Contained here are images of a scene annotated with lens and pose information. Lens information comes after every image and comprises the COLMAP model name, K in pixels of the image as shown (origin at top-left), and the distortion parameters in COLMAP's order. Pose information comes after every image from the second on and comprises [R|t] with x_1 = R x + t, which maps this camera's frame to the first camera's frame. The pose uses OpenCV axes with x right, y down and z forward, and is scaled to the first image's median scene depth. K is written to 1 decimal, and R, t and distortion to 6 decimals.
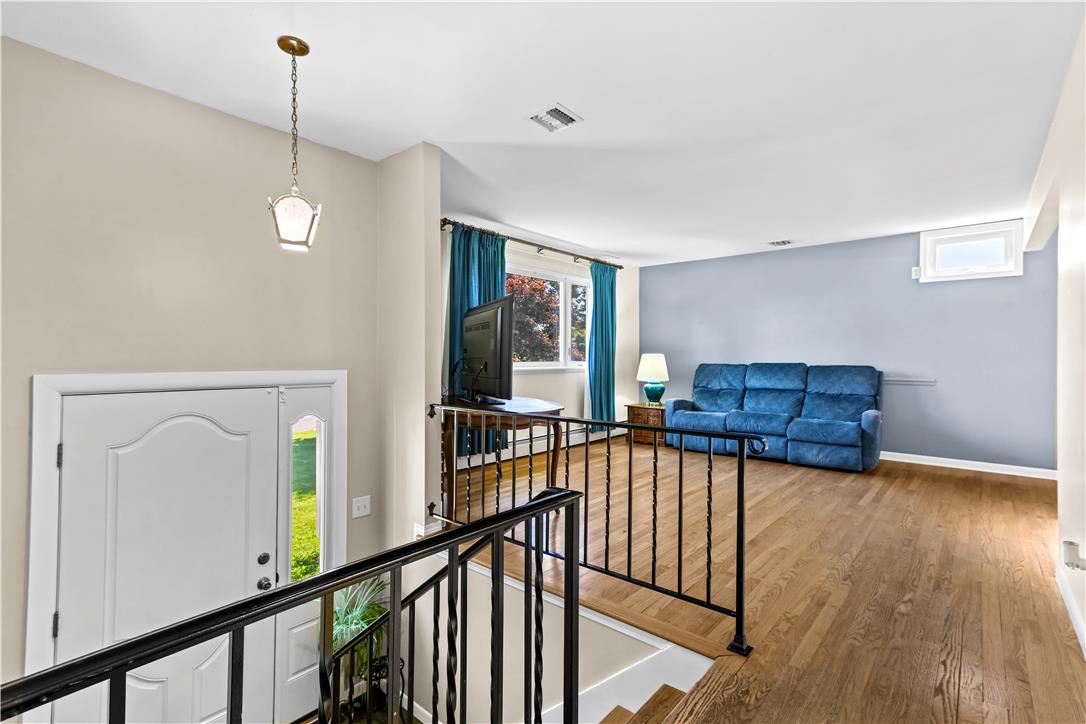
lens RADIAL K [[494.7, 0, 542.6], [0, 494.7, 367.4], [0, 0, 1]] dist [0.017431, 0.000401]
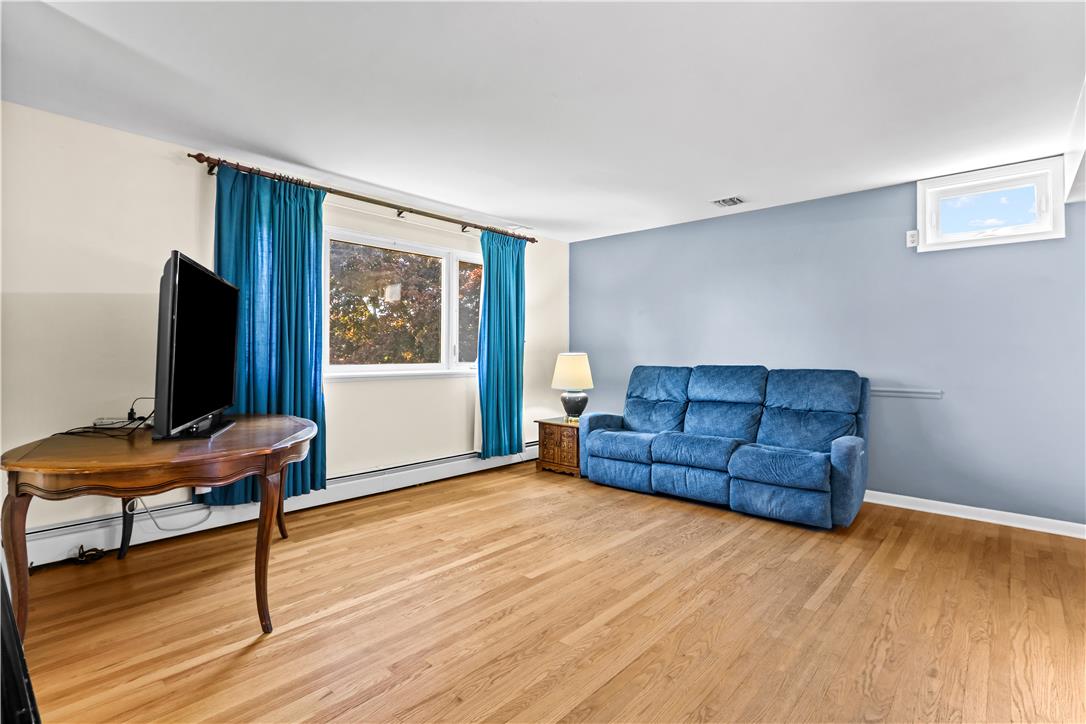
lens RADIAL K [[510.4, 0, 540.3], [0, 510.4, 355.0], [0, 0, 1]] dist [0.001979, 0.000431]
pose [[0.999736, -0.001481, -0.022923, 0.235014], [0.001028, 0.999804, -0.019773, -0.010789], [0.022948, 0.019744, 0.999542, 0.266188]]
